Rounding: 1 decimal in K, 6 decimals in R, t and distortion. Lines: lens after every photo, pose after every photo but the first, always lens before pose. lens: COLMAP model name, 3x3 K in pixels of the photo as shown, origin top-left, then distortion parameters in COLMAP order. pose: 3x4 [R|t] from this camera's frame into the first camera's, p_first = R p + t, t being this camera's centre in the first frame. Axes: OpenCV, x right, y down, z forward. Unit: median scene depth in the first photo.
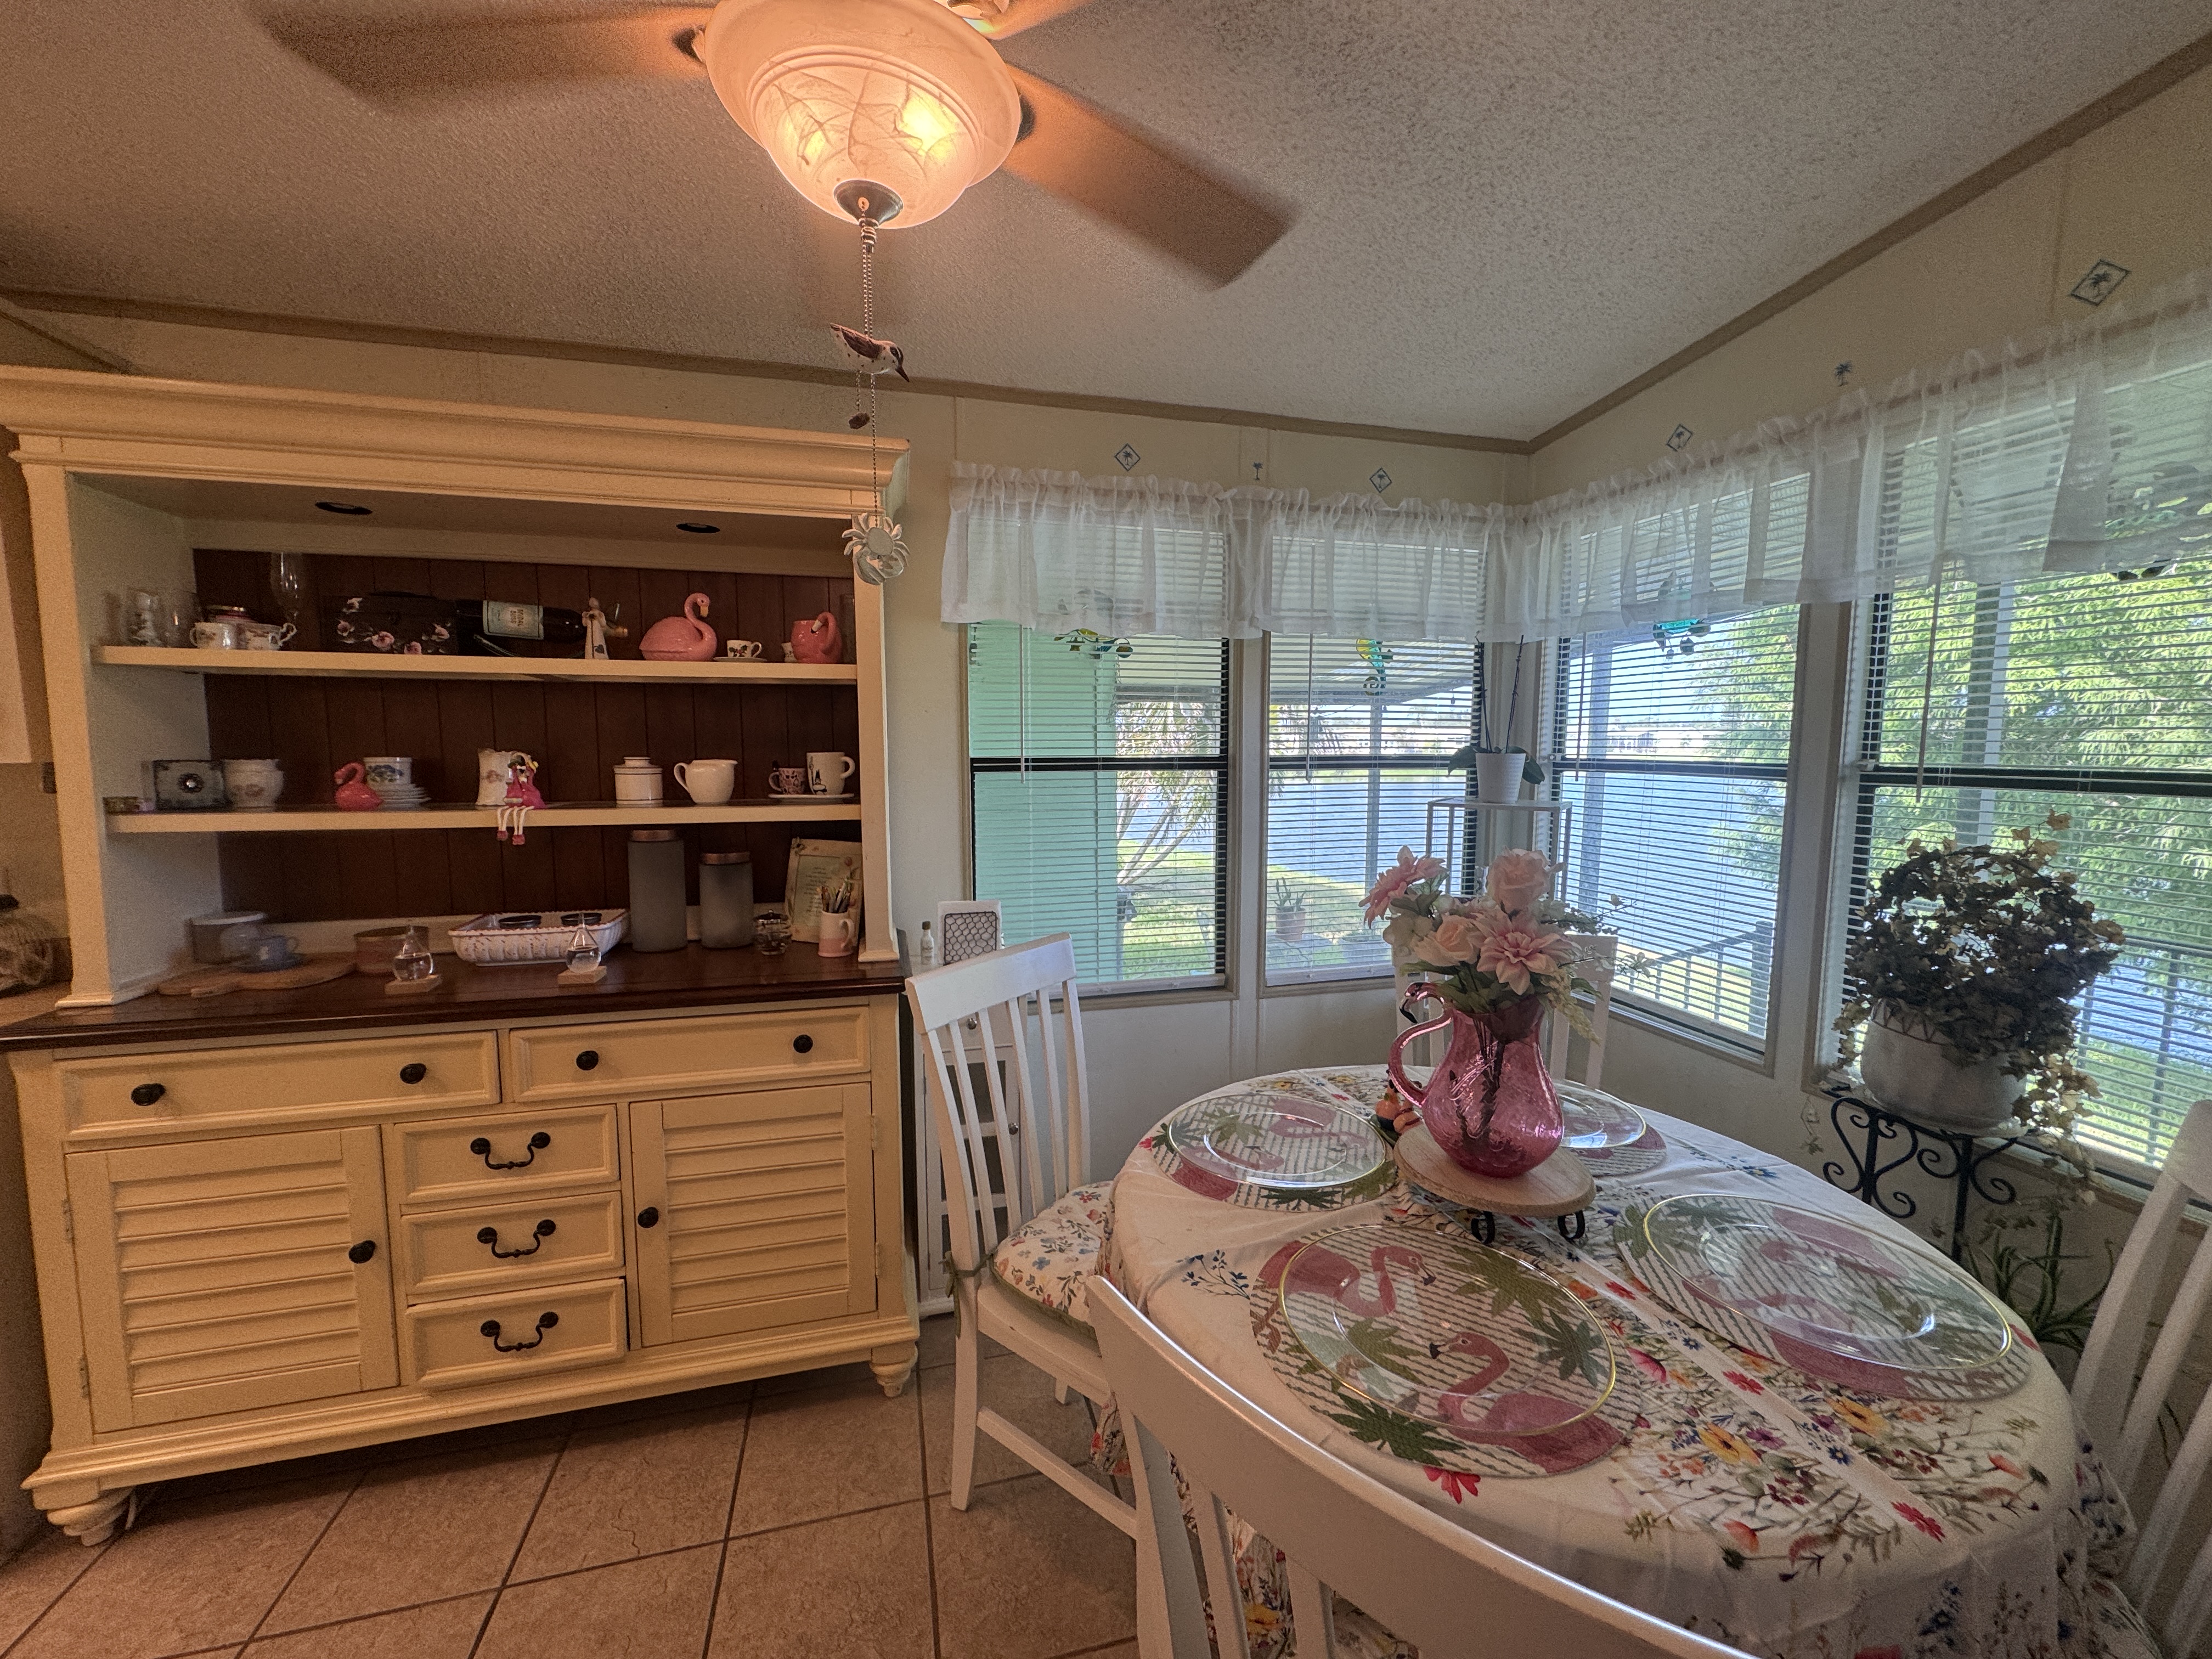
lens RADIAL K [[879.8, 0, 1104.9], [0, 879.8, 830.7], [0, 0, 1]] dist [-0.001143, -0.000096]
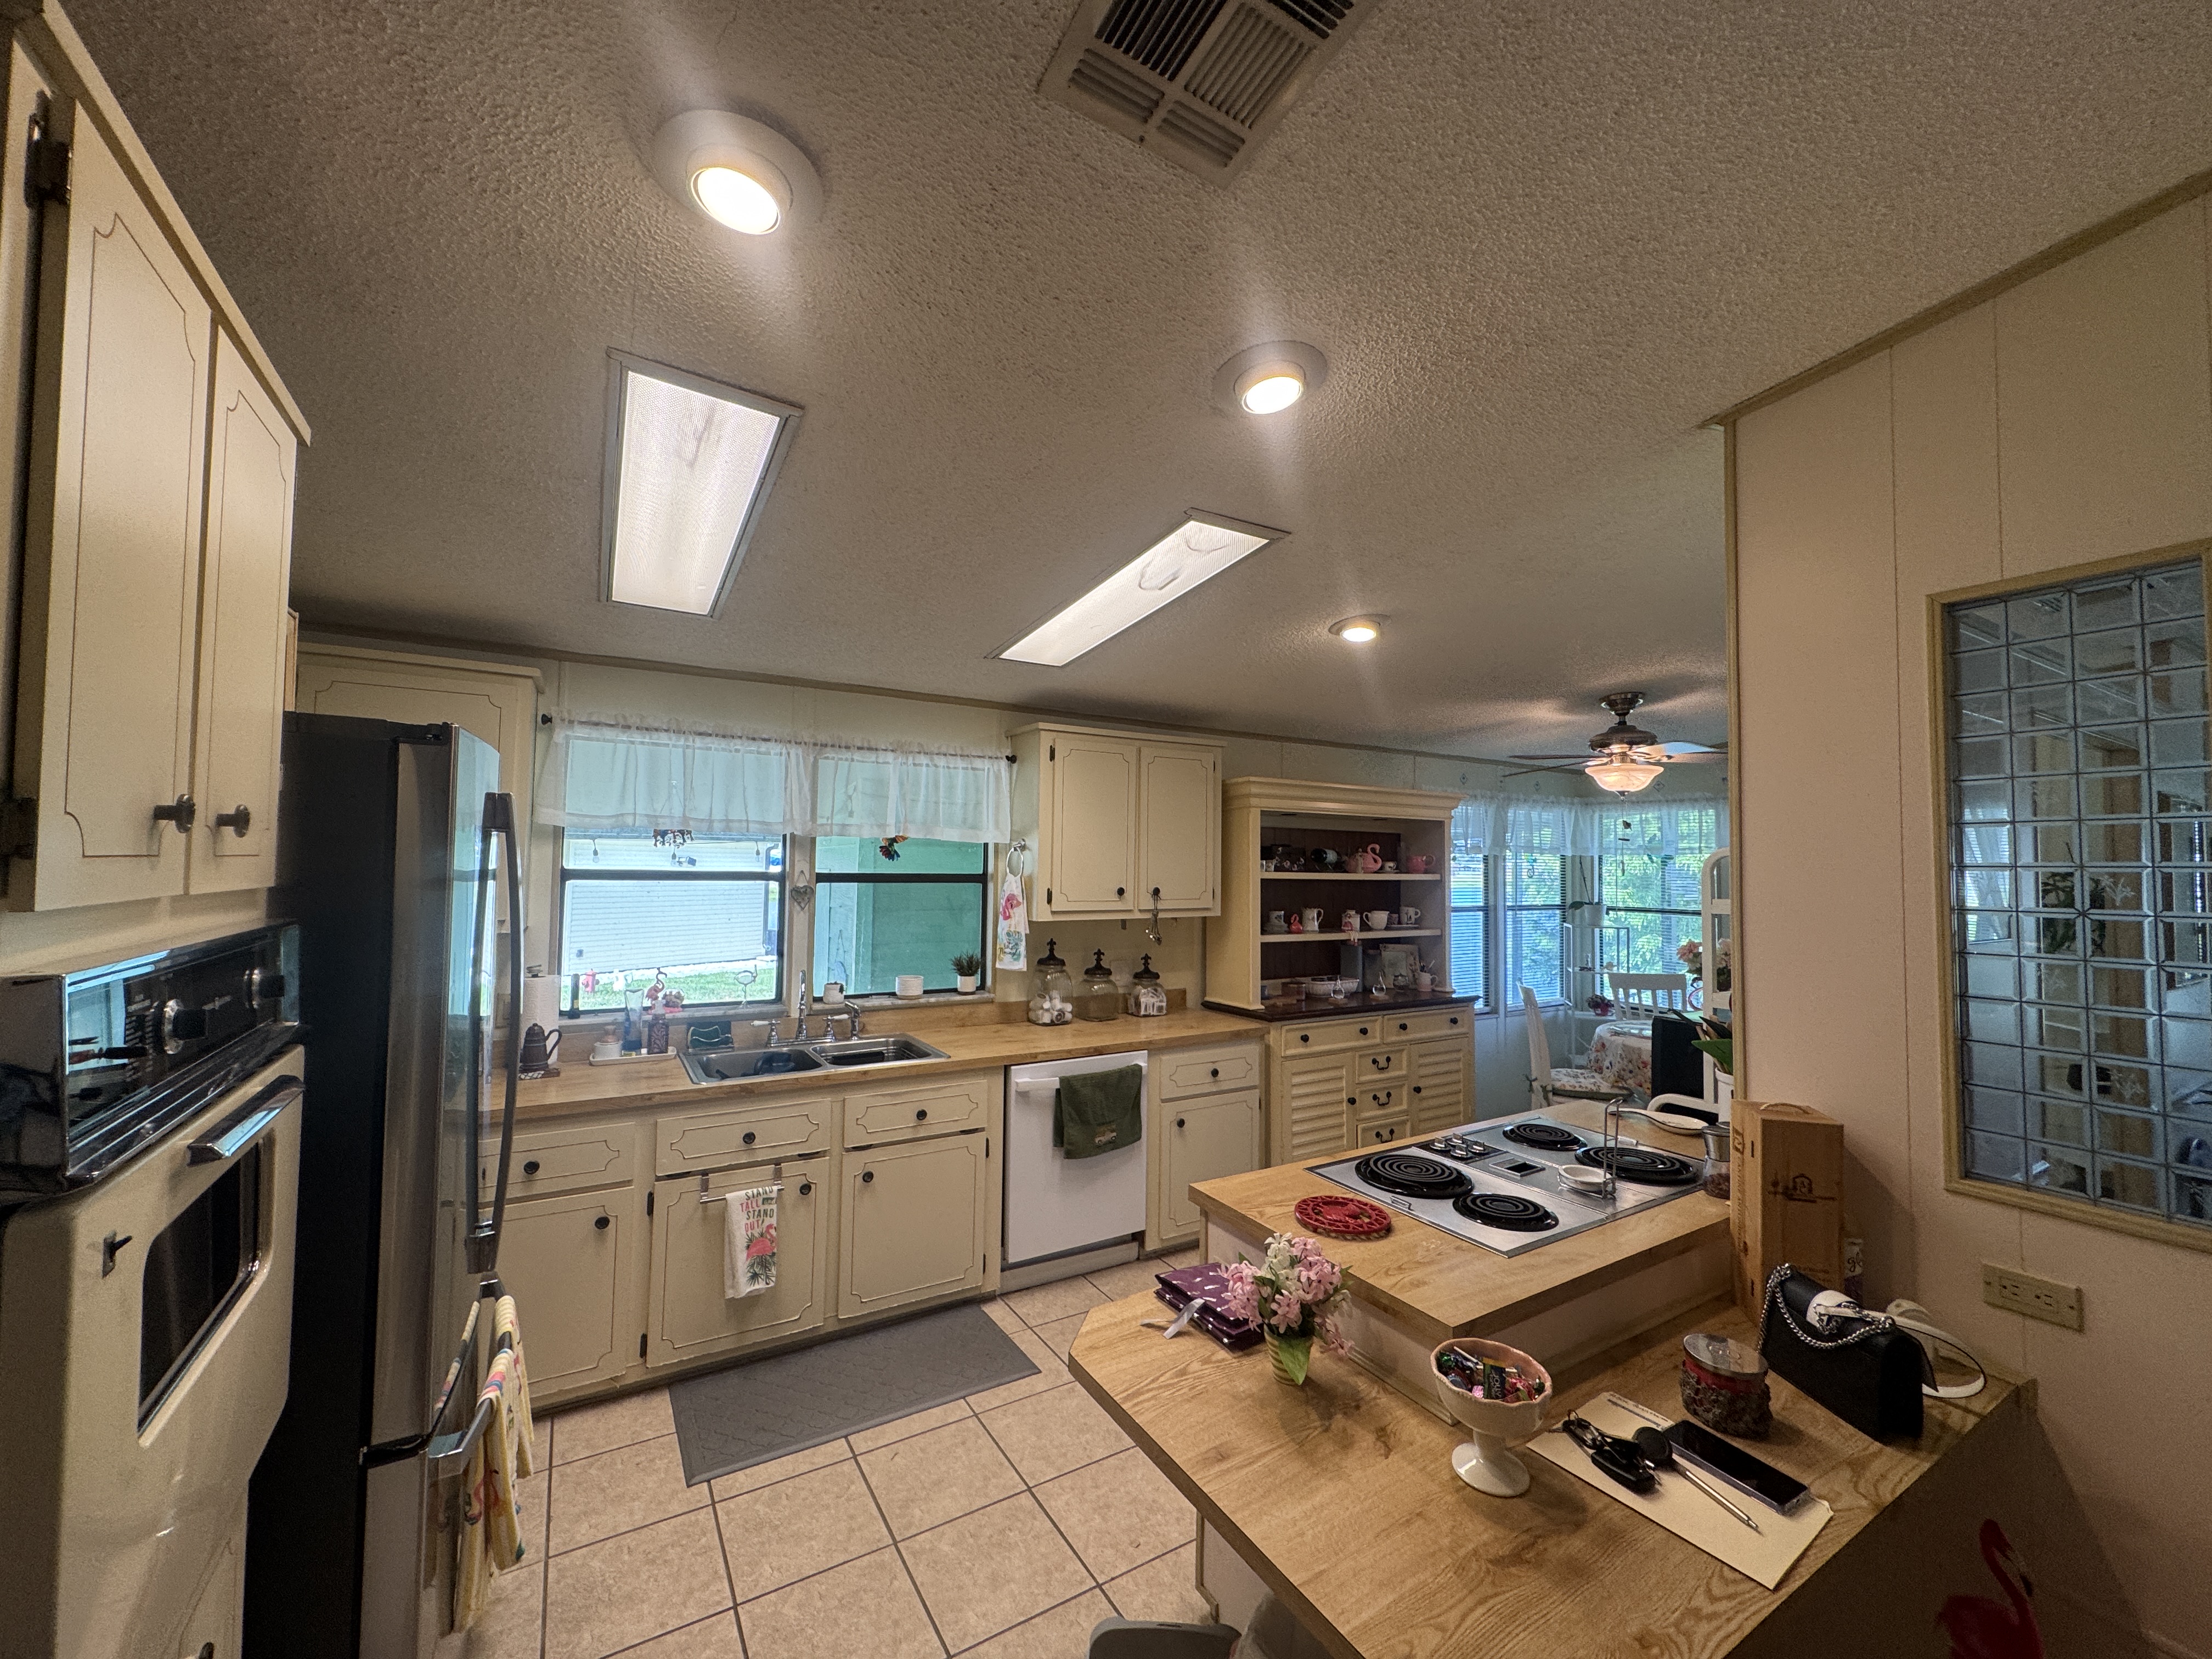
lens RADIAL K [[875.9, 0, 1103.9], [0, 875.9, 831.0], [0, 0, 1]] dist [-0.000922, 0.000110]
pose [[0.961392, 0.022047, 0.274297, -1.929426], [0.016355, 0.990445, -0.136932, 0.019704], [-0.274696, 0.136131, 0.951846, -1.183621]]
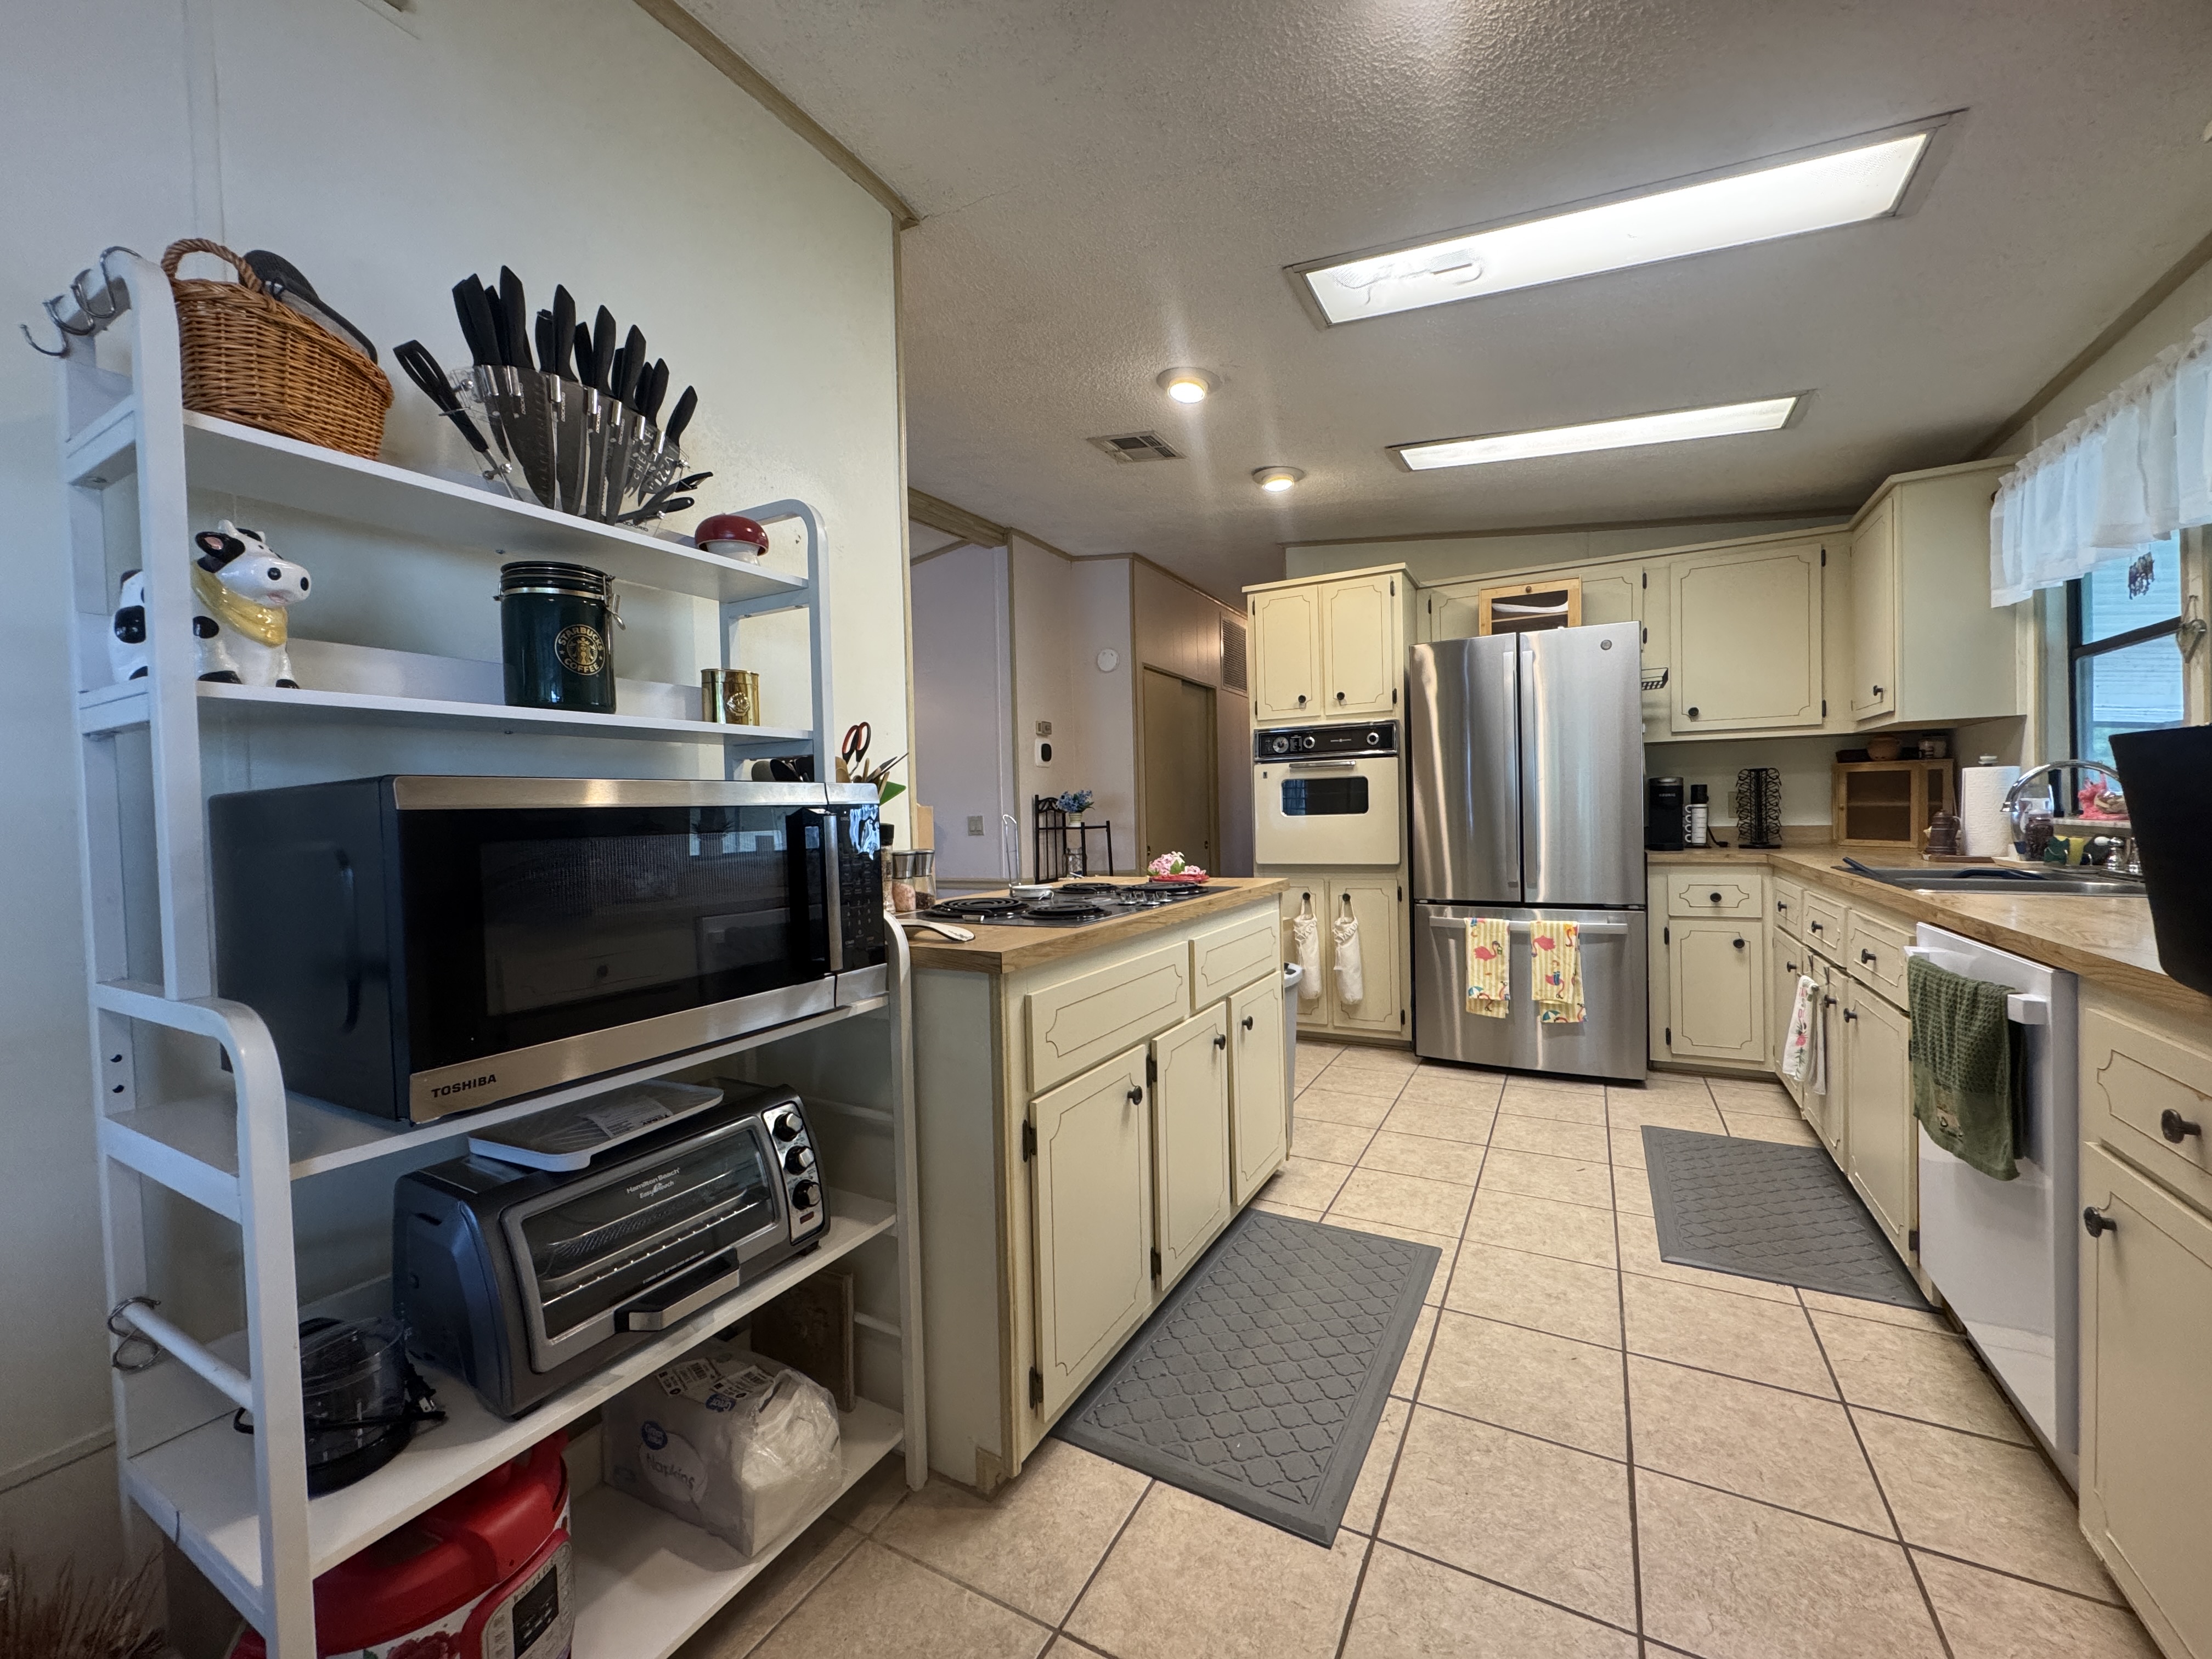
lens RADIAL K [[882.3, 0, 1101.4], [0, 882.3, 834.1], [0, 0, 1]] dist [-0.000787, -0.000226]
pose [[-0.697807, 0.029726, -0.715669, -0.327742], [-0.051005, 0.994540, 0.091041, 0.101515], [0.714468, 0.100031, -0.692481, 0.563152]]
